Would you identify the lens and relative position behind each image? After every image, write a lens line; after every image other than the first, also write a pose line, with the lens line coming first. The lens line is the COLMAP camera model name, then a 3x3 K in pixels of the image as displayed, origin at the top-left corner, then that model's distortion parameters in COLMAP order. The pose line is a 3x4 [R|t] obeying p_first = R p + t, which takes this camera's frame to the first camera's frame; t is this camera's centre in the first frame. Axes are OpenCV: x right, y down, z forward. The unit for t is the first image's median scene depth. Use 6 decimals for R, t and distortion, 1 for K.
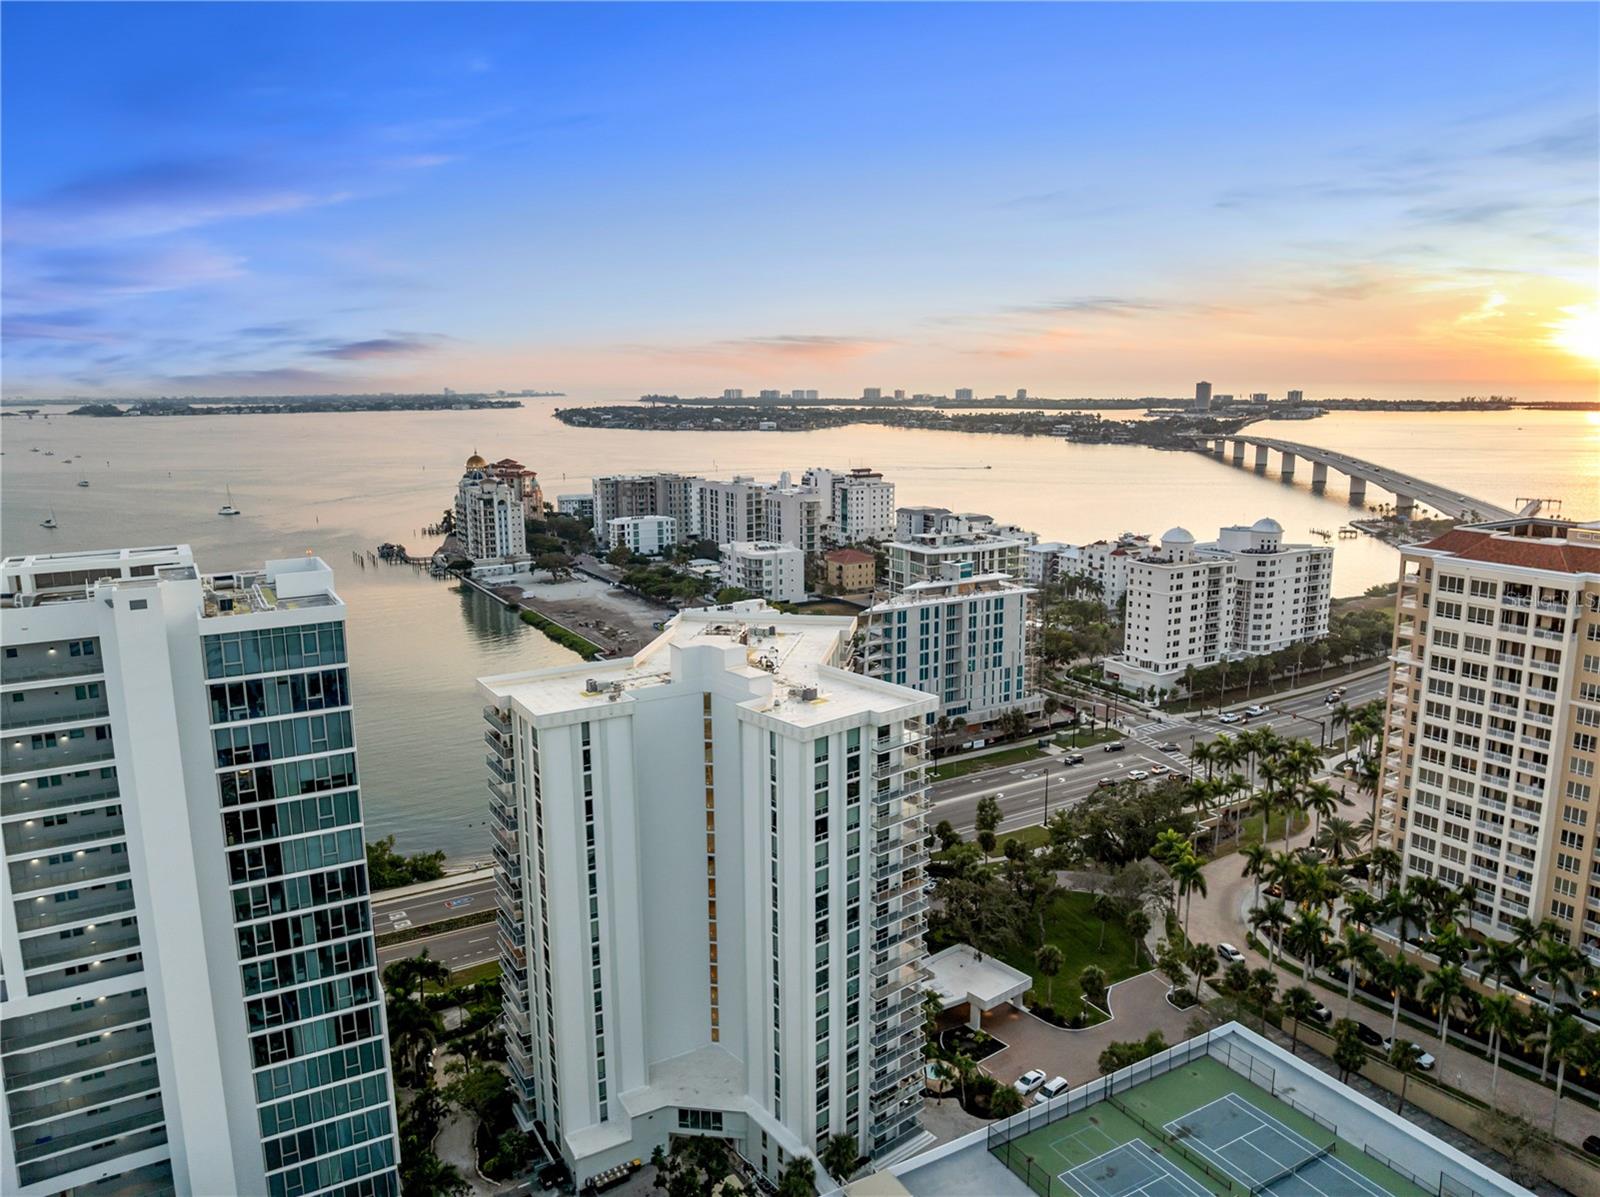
lens RADIAL K [[1130.9, 0, 797.0], [0, 1130.9, 602.6], [0, 0, 1]] dist [-0.043592, 0.011002]
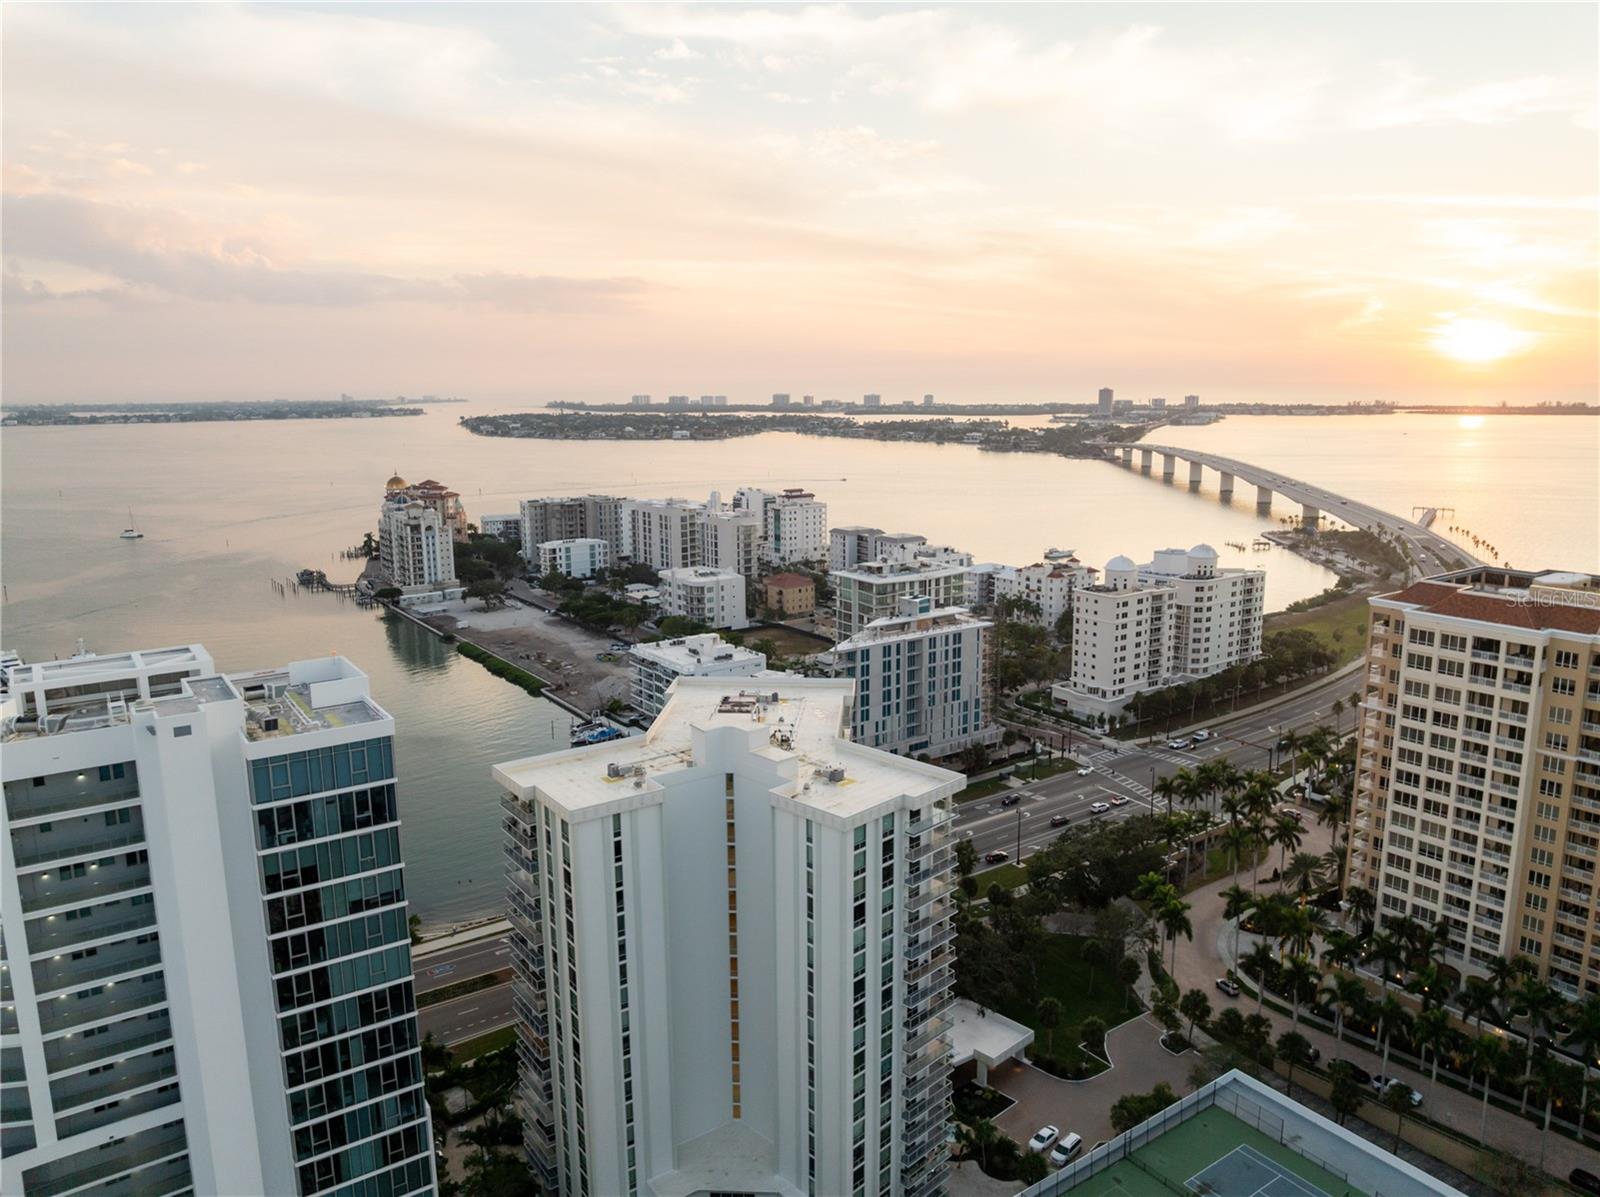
lens RADIAL K [[1130.9, 0, 796.8], [0, 1130.9, 603.3], [0, 0, 1]] dist [-0.043592, 0.011002]
pose [[0.996630, -0.016933, 0.080257, -0.080181], [0.017141, 0.999851, -0.001907, -0.055323], [-0.080213, 0.003276, 0.996772, 0.001859]]
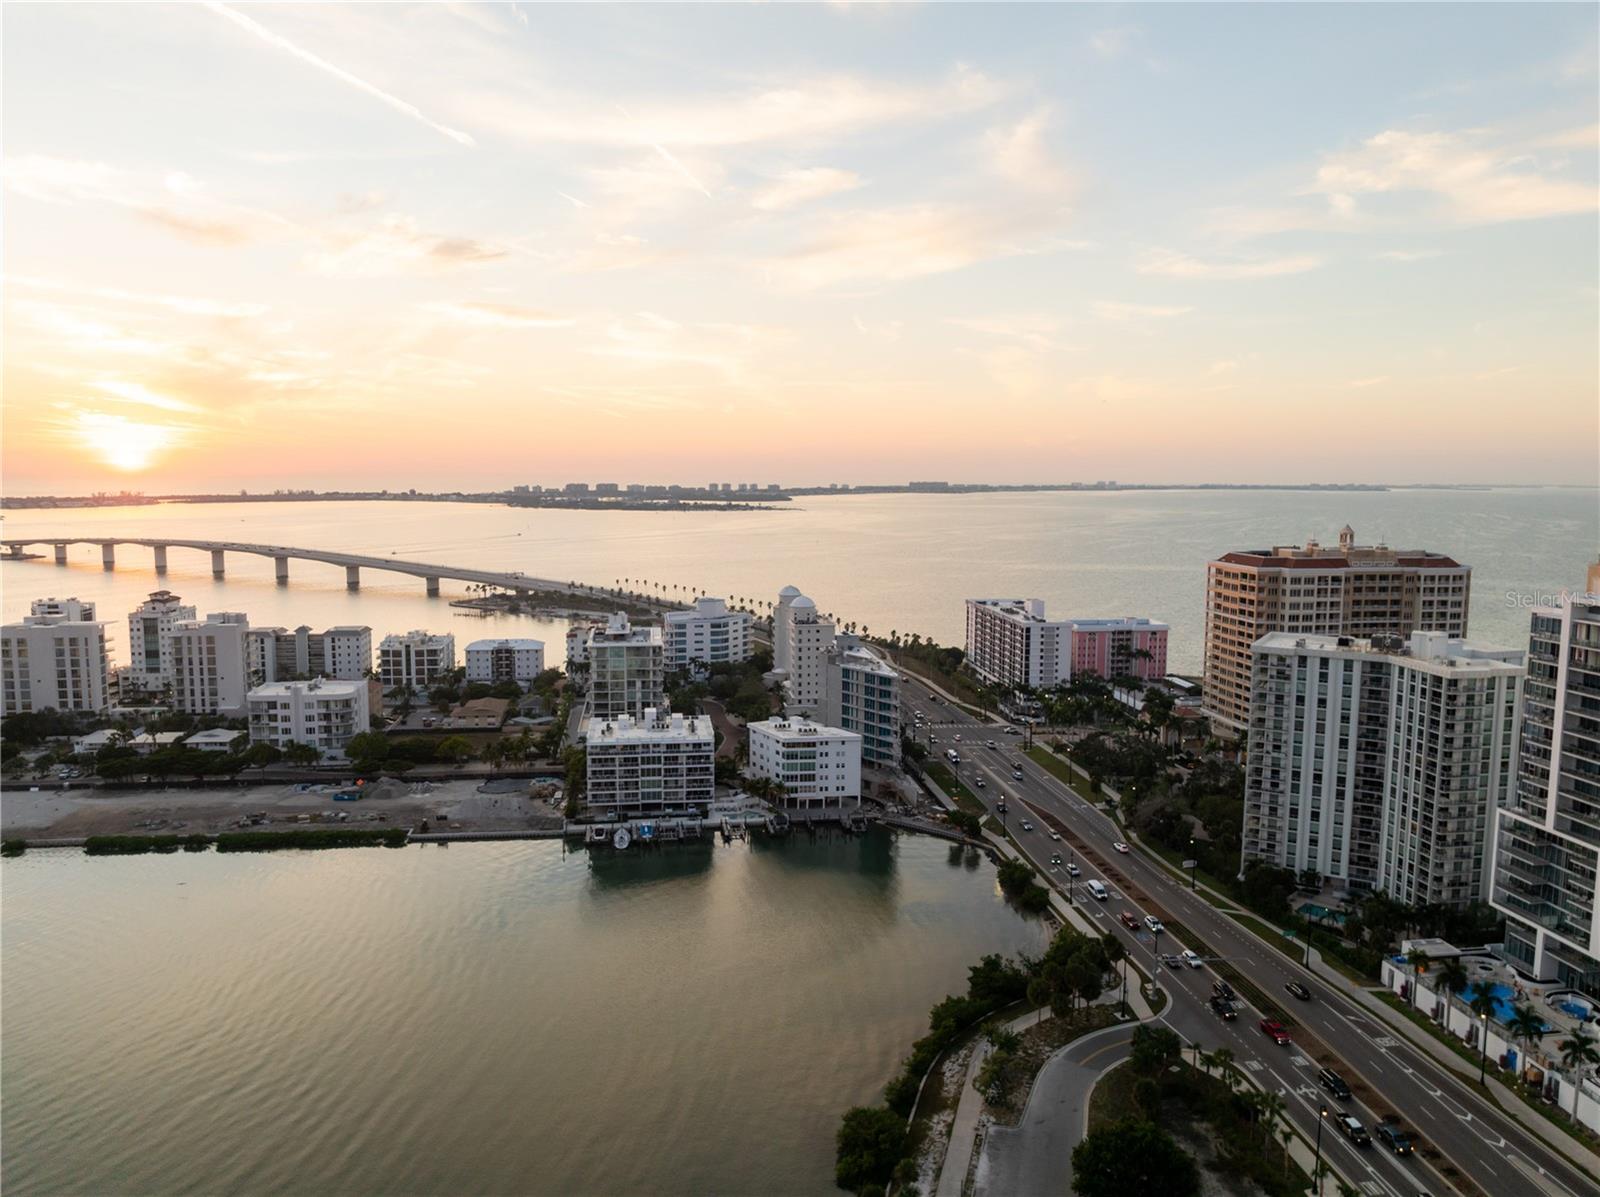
lens RADIAL K [[1130.9, 0, 806.0], [0, 1130.9, 603.7], [0, 0, 1]] dist [-0.043592, 0.011002]
pose [[0.382938, -0.097485, 0.918616, -1.785568], [0.172182, 0.984522, 0.032703, -0.207121], [-0.907586, 0.145645, 0.393796, 0.990741]]
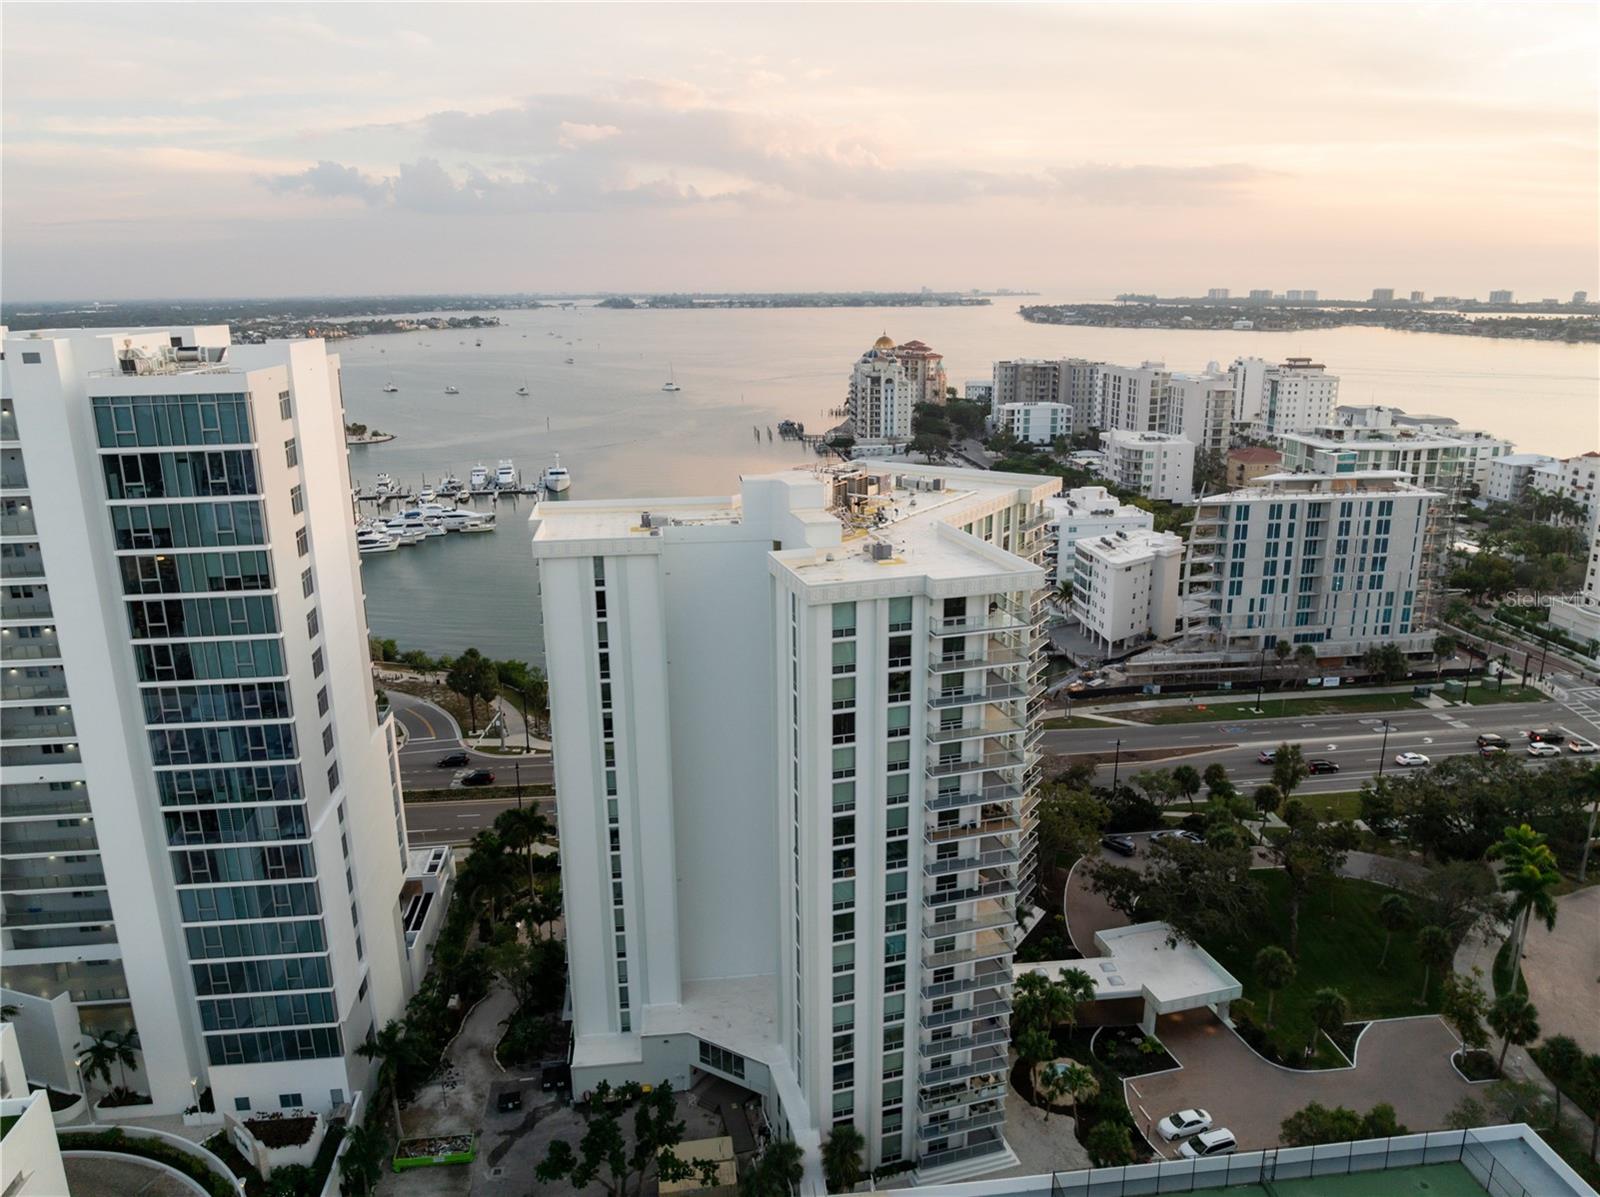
lens RADIAL K [[1130.9, 0, 794.9], [0, 1130.9, 603.5], [0, 0, 1]] dist [-0.043592, 0.011002]
pose [[0.916342, 0.108083, -0.385533, 0.195583], [-0.075229, 0.992204, 0.099355, 0.036157], [0.393266, -0.062040, 0.917329, 0.231492]]
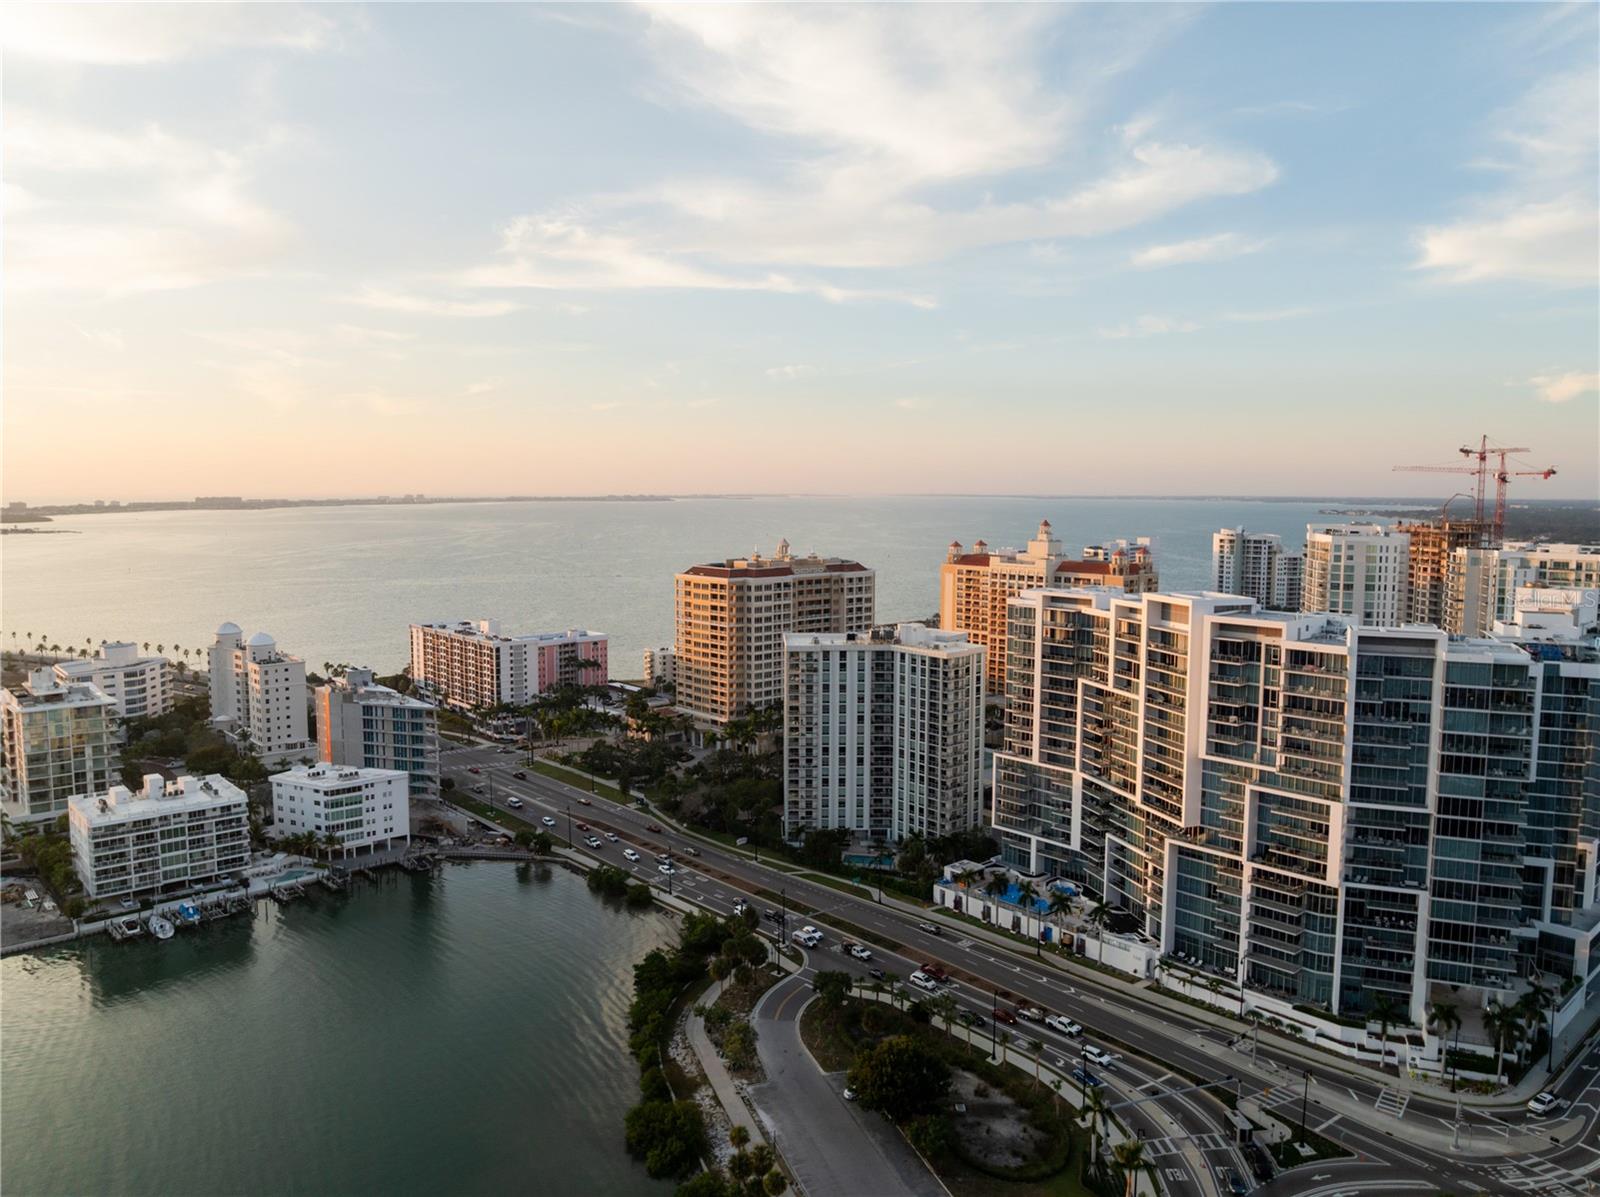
lens RADIAL K [[1130.9, 0, 800.3], [0, 1130.9, 594.9], [0, 0, 1]] dist [-0.043592, 0.011002]
pose [[-0.207392, -0.086318, 0.974442, -1.923832], [0.188534, 0.973899, 0.126396, -0.305684], [-0.959919, 0.209929, -0.185705, 1.363650]]
